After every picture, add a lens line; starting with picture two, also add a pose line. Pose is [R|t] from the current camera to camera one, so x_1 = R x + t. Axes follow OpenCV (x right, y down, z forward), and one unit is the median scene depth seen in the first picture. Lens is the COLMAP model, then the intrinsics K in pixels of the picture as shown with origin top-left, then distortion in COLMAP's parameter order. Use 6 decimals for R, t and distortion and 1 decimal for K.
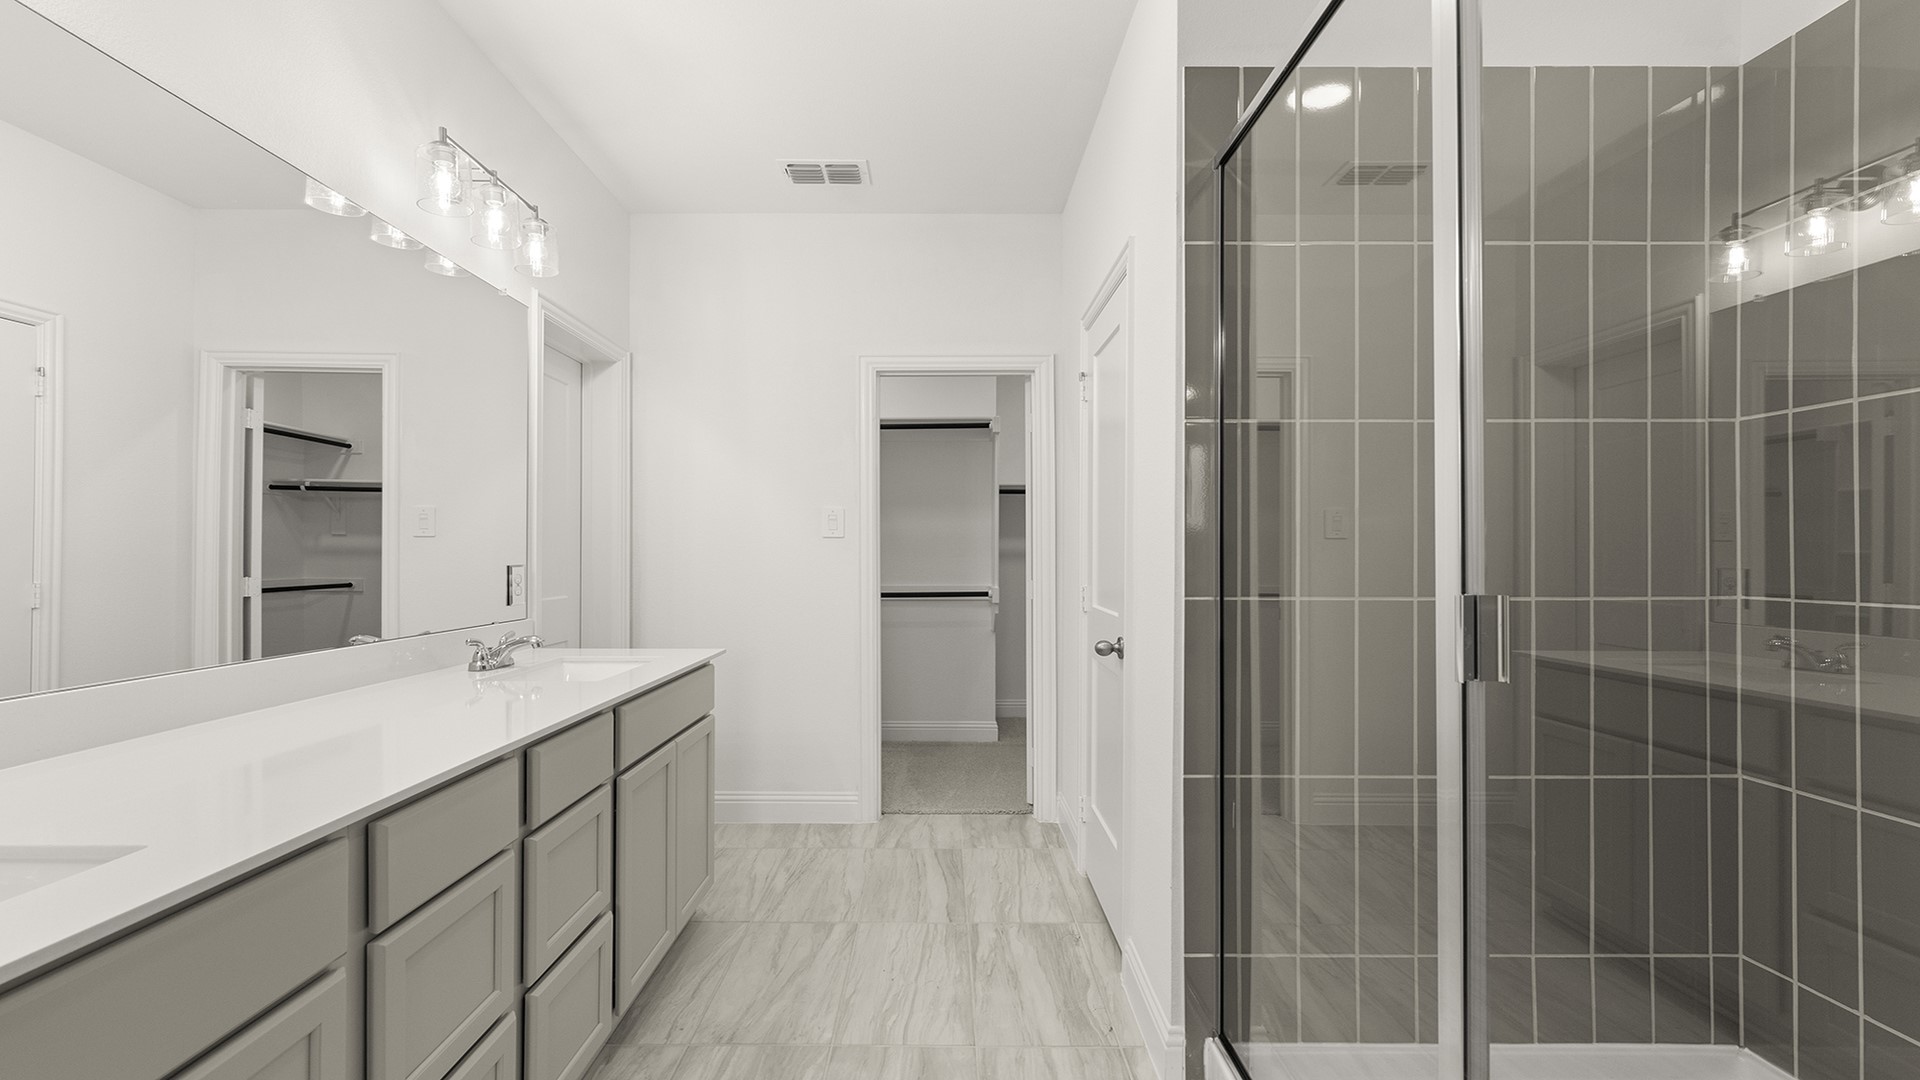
lens RADIAL K [[909.3, 0, 959.3], [0, 909.3, 552.0], [0, 0, 1]] dist [0.002037, 0.000167]
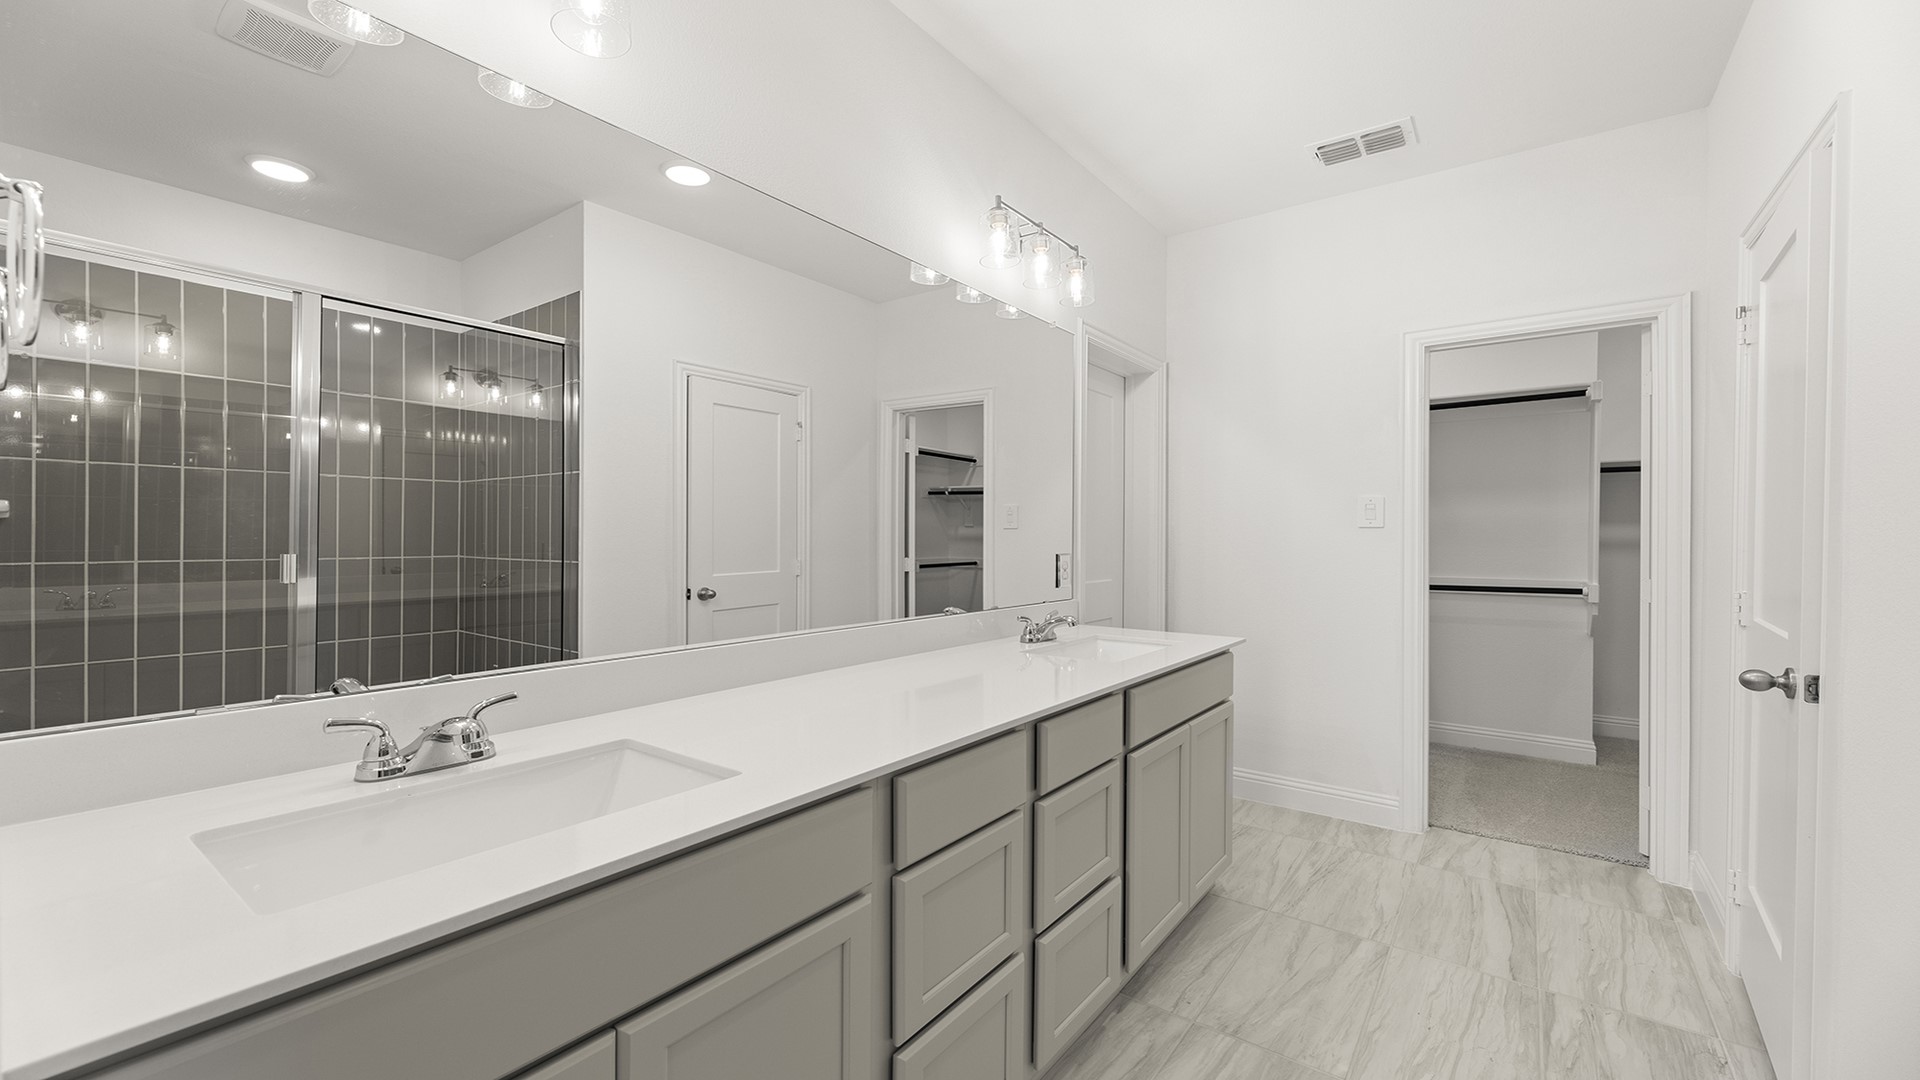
lens RADIAL K [[763.0, 0, 964.3], [0, 763.0, 541.5], [0, 0, 1]] dist [0.000888, 0.000564]
pose [[0.789688, 0.007861, -0.613458, 0.018662], [-0.001163, 0.999935, 0.011317, -0.011107], [0.613508, -0.008224, 0.789646, 0.117261]]
